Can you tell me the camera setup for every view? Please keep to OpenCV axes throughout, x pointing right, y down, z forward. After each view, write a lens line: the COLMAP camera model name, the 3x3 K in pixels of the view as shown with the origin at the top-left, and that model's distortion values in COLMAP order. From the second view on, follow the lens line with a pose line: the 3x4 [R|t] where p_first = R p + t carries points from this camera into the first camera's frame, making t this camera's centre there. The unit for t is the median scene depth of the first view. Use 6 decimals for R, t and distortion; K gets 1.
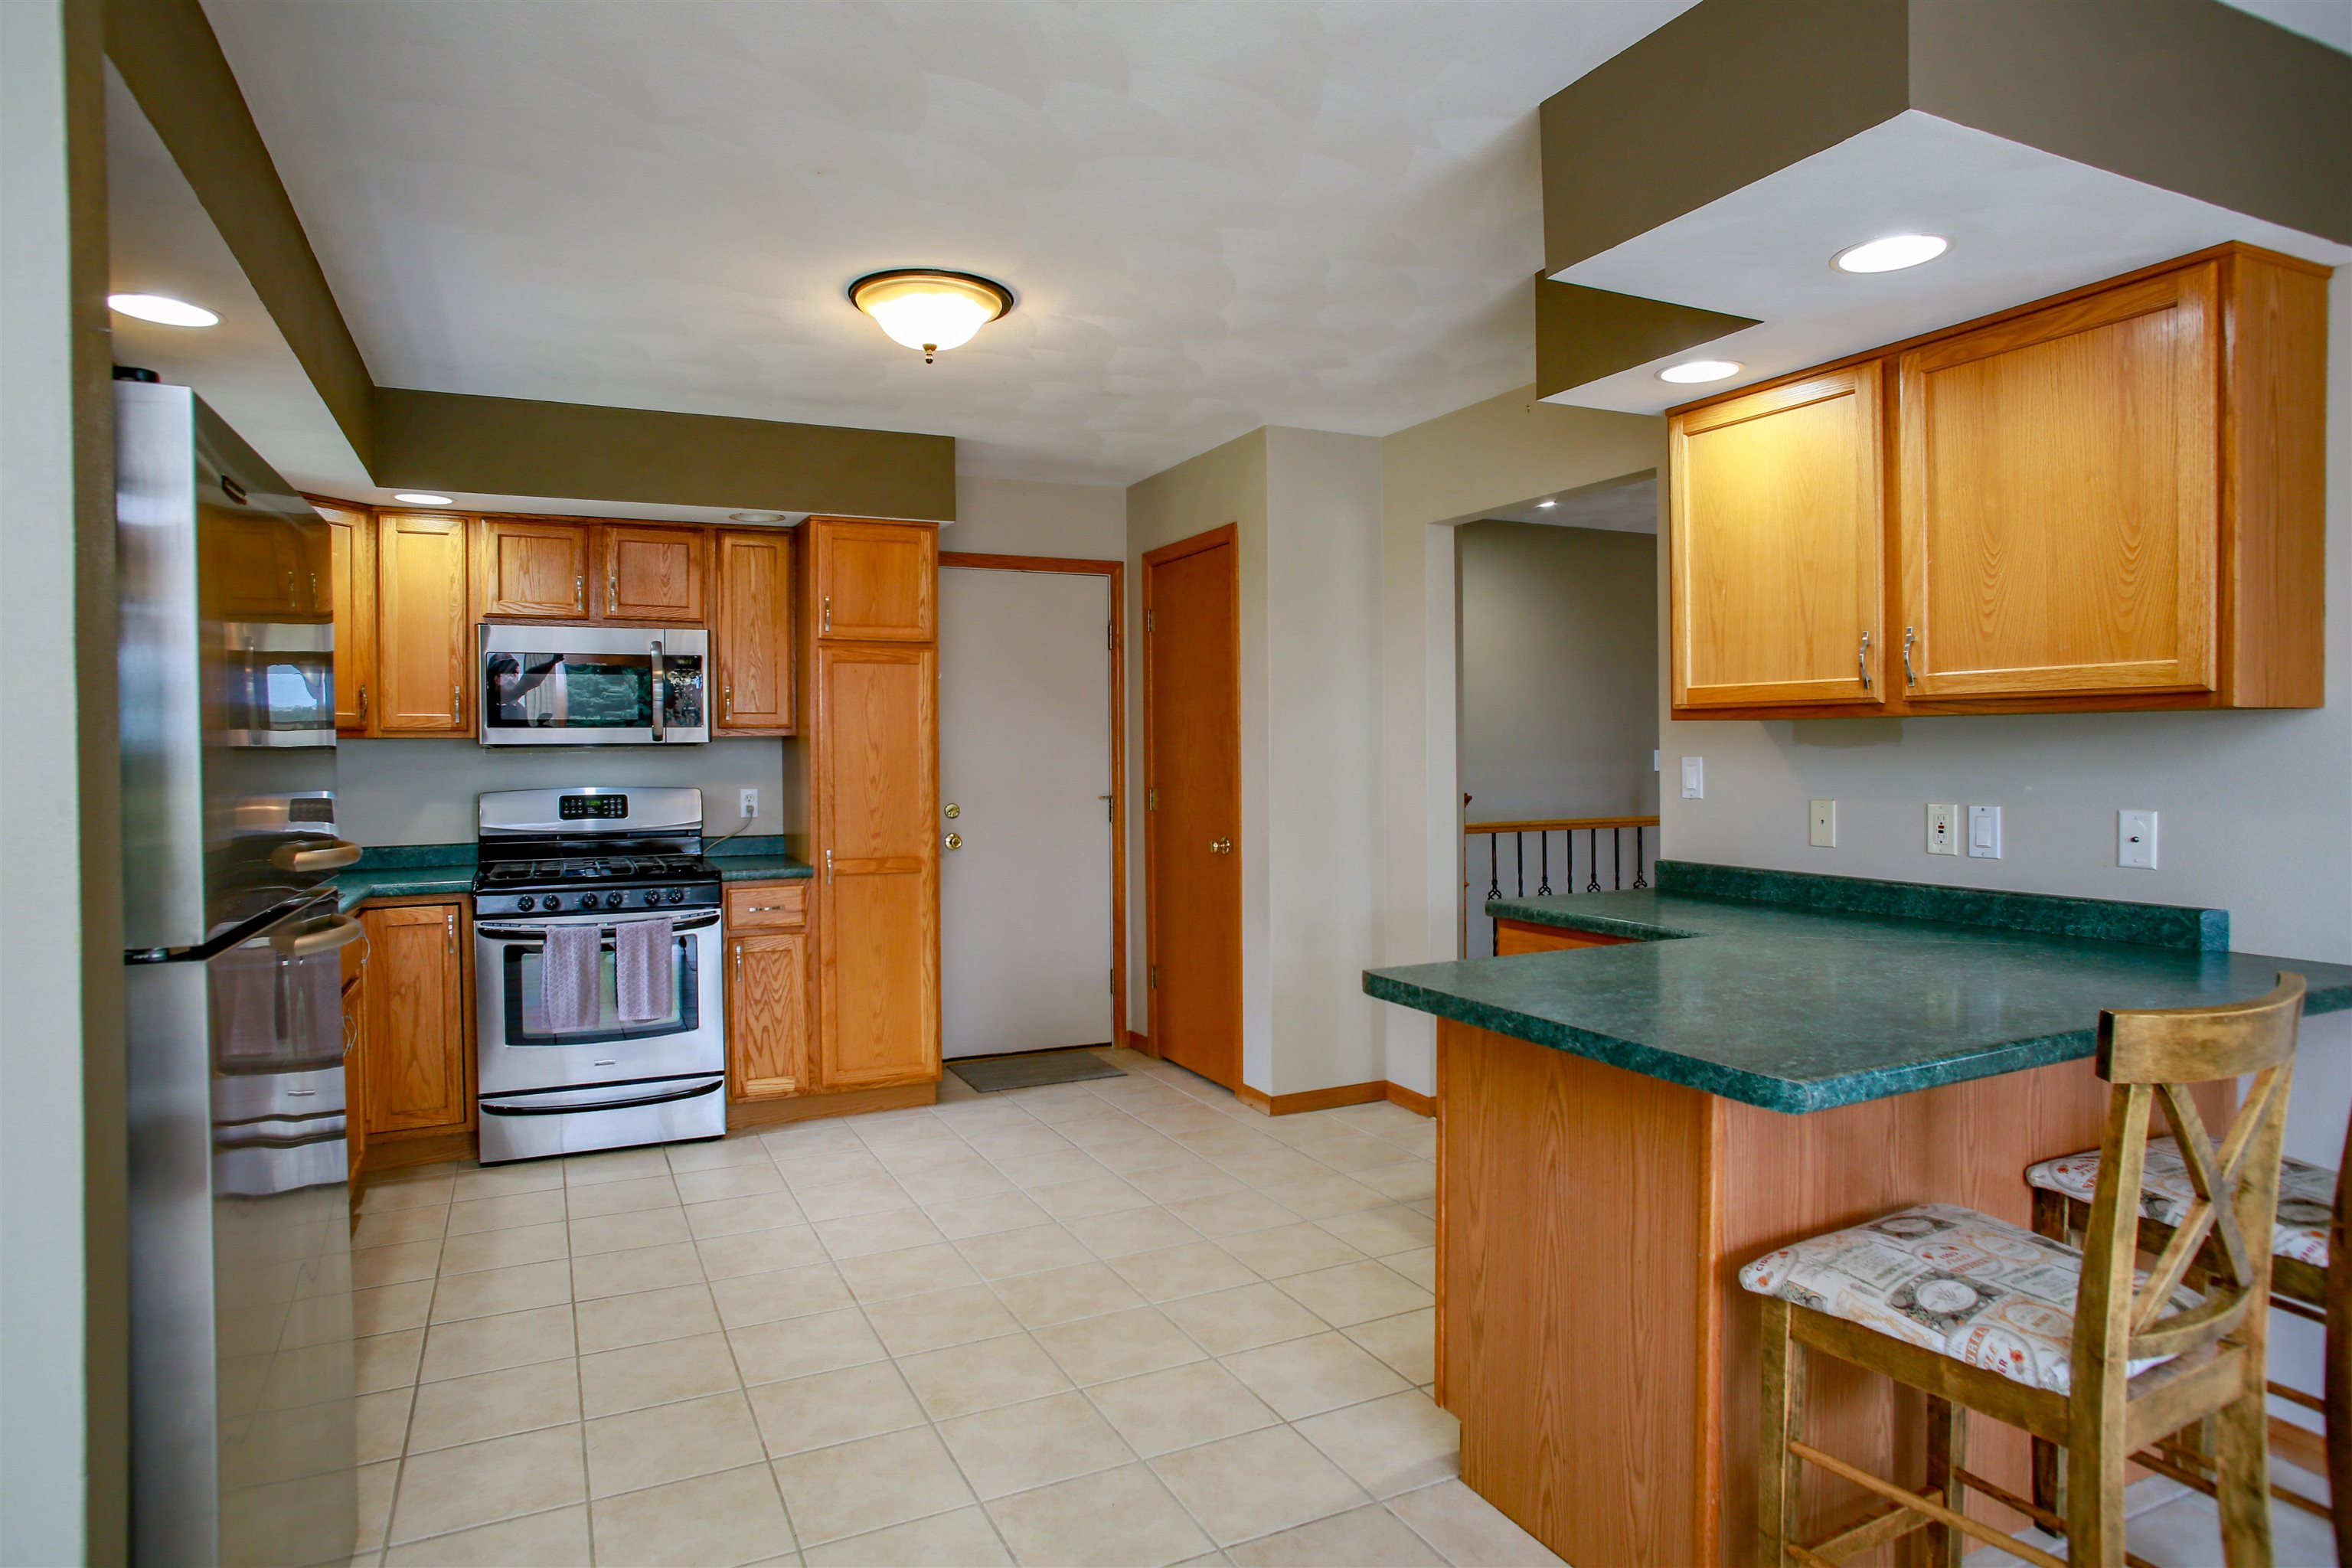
lens RADIAL K [[1331.2, 0, 1178.2], [0, 1331.2, 767.6], [0, 0, 1]] dist [-0.043935, 0.009405]
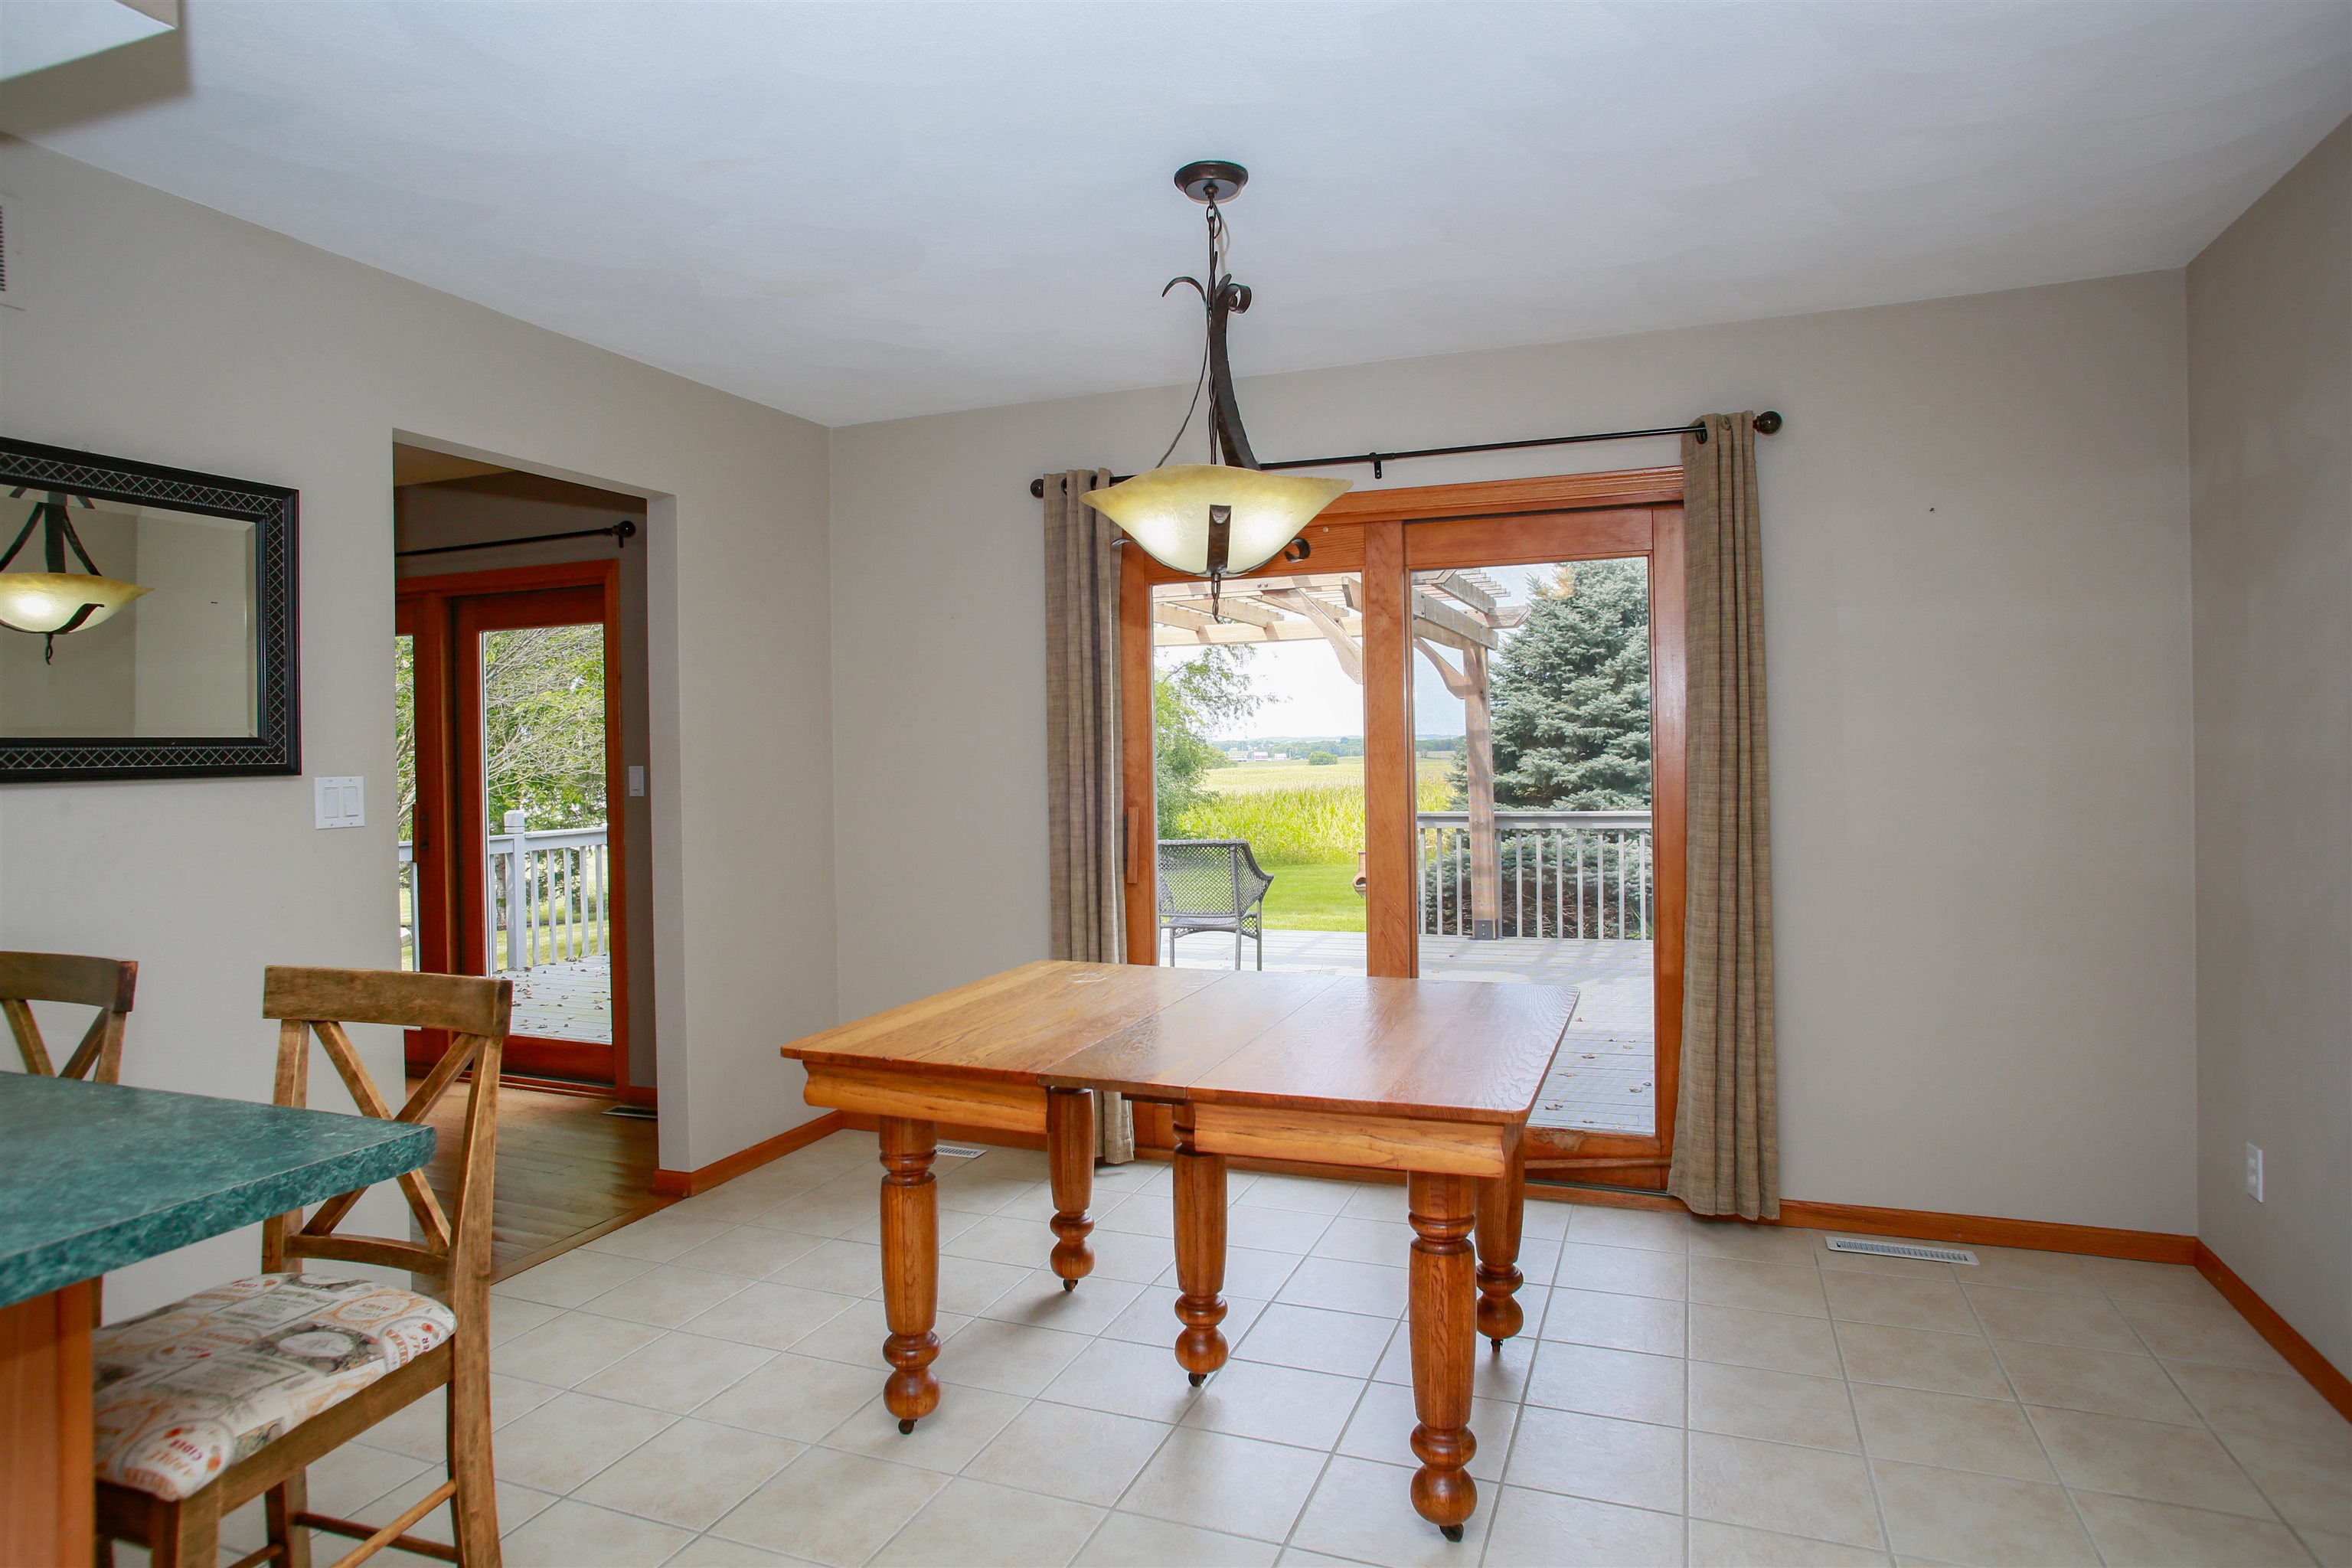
lens RADIAL K [[1331.2, 0, 1177.3], [0, 1331.2, 779.1], [0, 0, 1]] dist [-0.043935, 0.009405]
pose [[-0.698060, 0.008129, 0.715993, -0.531275], [0.030518, 0.999365, 0.018407, -0.005374], [-0.715388, 0.034700, -0.697865, 1.198793]]
